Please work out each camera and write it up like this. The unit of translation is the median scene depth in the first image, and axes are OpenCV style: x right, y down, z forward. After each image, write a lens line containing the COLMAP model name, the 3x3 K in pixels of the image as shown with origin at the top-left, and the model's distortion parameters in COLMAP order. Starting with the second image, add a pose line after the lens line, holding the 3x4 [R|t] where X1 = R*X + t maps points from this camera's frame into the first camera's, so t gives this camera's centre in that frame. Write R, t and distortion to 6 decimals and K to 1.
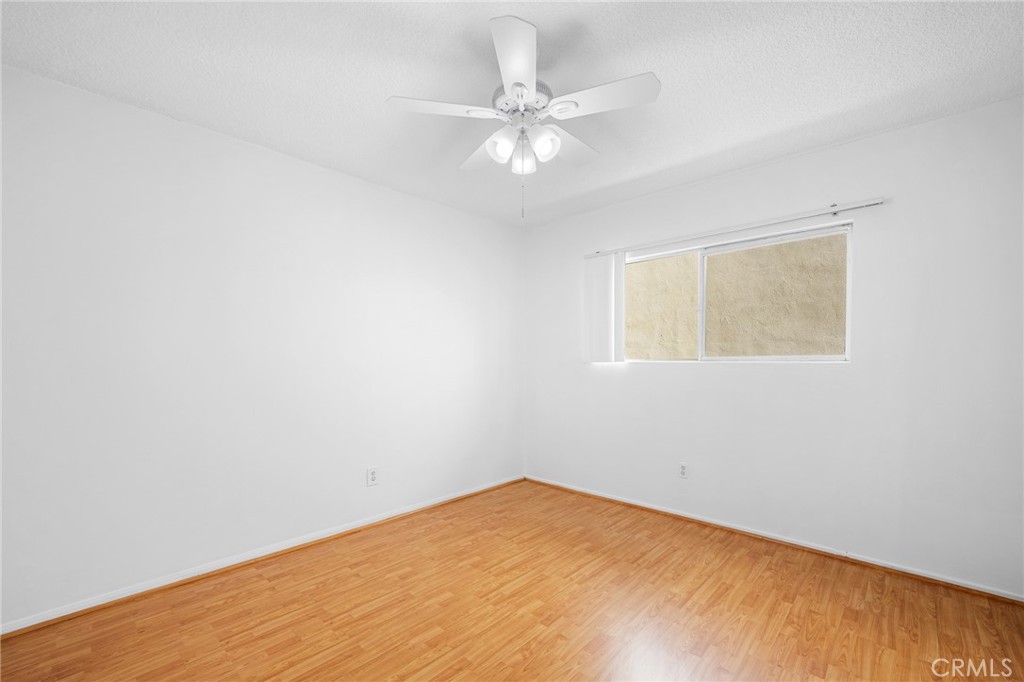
lens RADIAL K [[427.3, 0, 513.1], [0, 427.3, 348.6], [0, 0, 1]] dist [-0.002877, 0.000321]
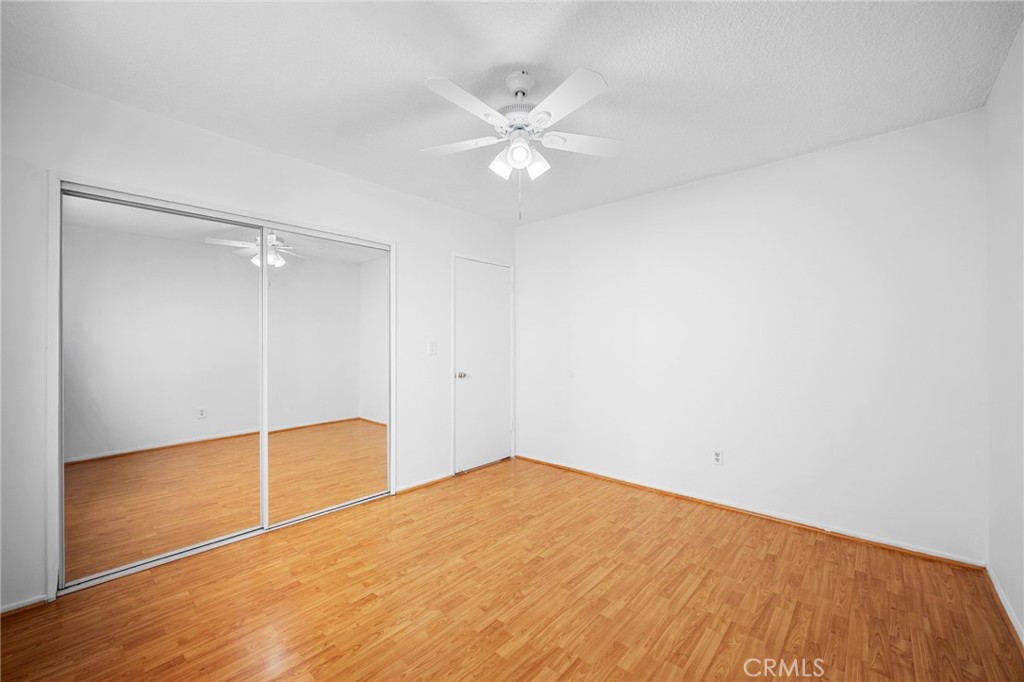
lens RADIAL K [[410.6, 0, 512.3], [0, 410.6, 341.7], [0, 0, 1]] dist [0.000118, 0.000008]
pose [[-0.999754, 0.004289, -0.021769, 0.062782], [0.004714, 0.999799, -0.019473, 0.037529], [0.021681, -0.019571, -0.999573, 1.950845]]
